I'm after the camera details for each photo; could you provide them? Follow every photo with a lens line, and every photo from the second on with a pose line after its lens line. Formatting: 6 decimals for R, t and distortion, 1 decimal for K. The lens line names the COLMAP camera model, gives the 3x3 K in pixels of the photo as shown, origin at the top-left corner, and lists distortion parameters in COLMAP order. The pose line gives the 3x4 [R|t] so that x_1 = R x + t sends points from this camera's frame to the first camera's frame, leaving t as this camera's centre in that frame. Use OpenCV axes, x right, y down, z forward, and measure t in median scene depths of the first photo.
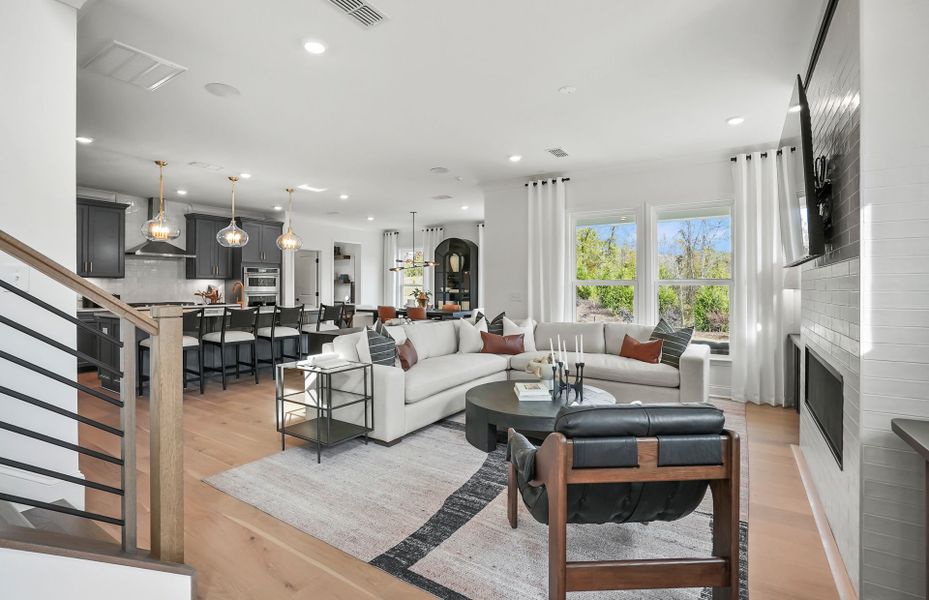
lens RADIAL K [[437.7, 0, 471.8], [0, 437.7, 291.5], [0, 0, 1]] dist [-0.029769, 0.007012]
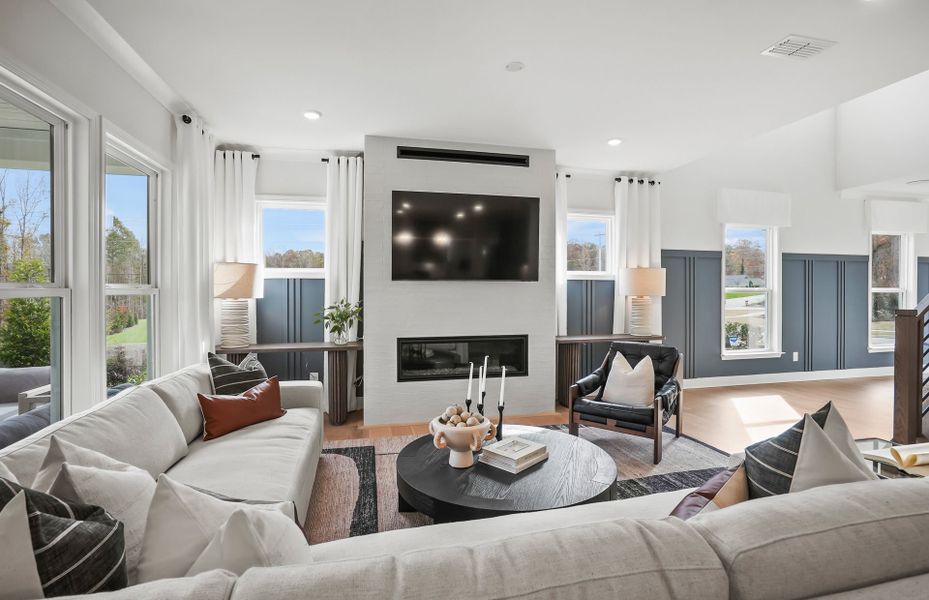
lens RADIAL K [[437.7, 0, 460.3], [0, 437.7, 291.1], [0, 0, 1]] dist [-0.029769, 0.007012]
pose [[-0.710151, 0.001372, 0.704048, -0.177954], [0.008398, 0.999943, 0.006522, -0.017222], [-0.704000, 0.010544, -0.710122, 0.976836]]
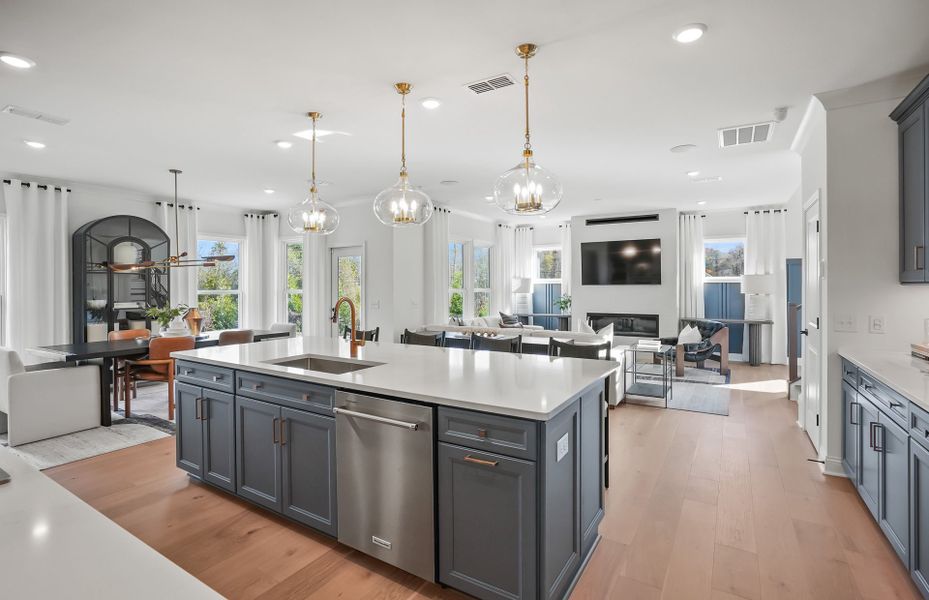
lens RADIAL K [[437.7, 0, 465.2], [0, 437.7, 287.9], [0, 0, 1]] dist [-0.029769, 0.007012]
pose [[-0.011835, -0.004695, 0.999919, -1.083548], [0.017146, 0.999841, 0.004897, -0.035511], [-0.999783, 0.017203, -0.011752, 0.967433]]
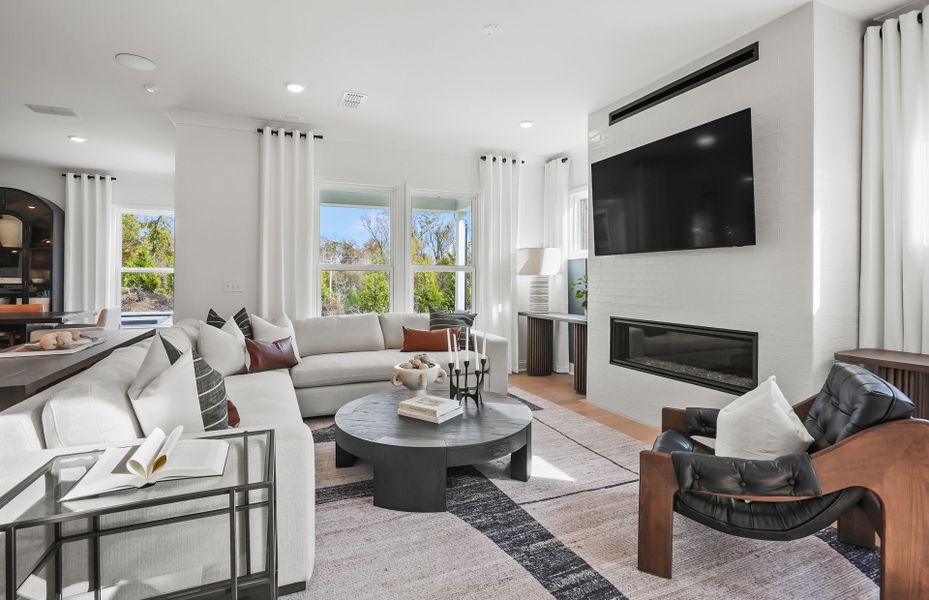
lens RADIAL K [[437.7, 0, 464.6], [0, 437.7, 281.5], [0, 0, 1]] dist [-0.029769, 0.007012]
pose [[0.571468, -0.007752, 0.820588, -0.283447], [0.008147, 0.999960, 0.003772, 0.005164], [-0.820584, 0.004530, 0.571508, 0.333152]]
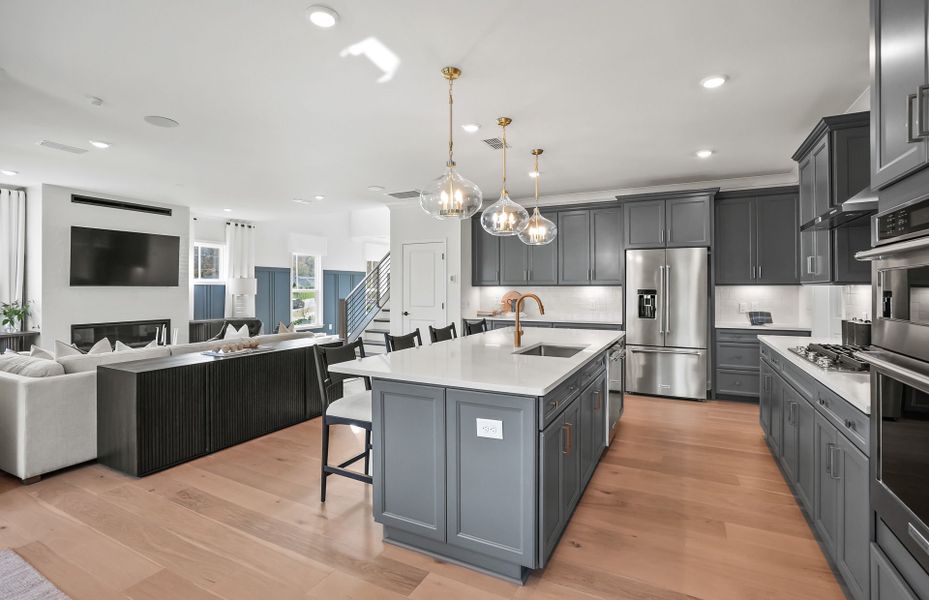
lens RADIAL K [[437.7, 0, 465.2], [0, 437.7, 285.4], [0, 0, 1]] dist [-0.029769, 0.007012]
pose [[-0.996625, 0.001399, -0.082075, -0.460440], [0.000935, 0.999983, 0.005684, -0.037539], [0.082081, 0.005588, -0.996610, 1.650129]]
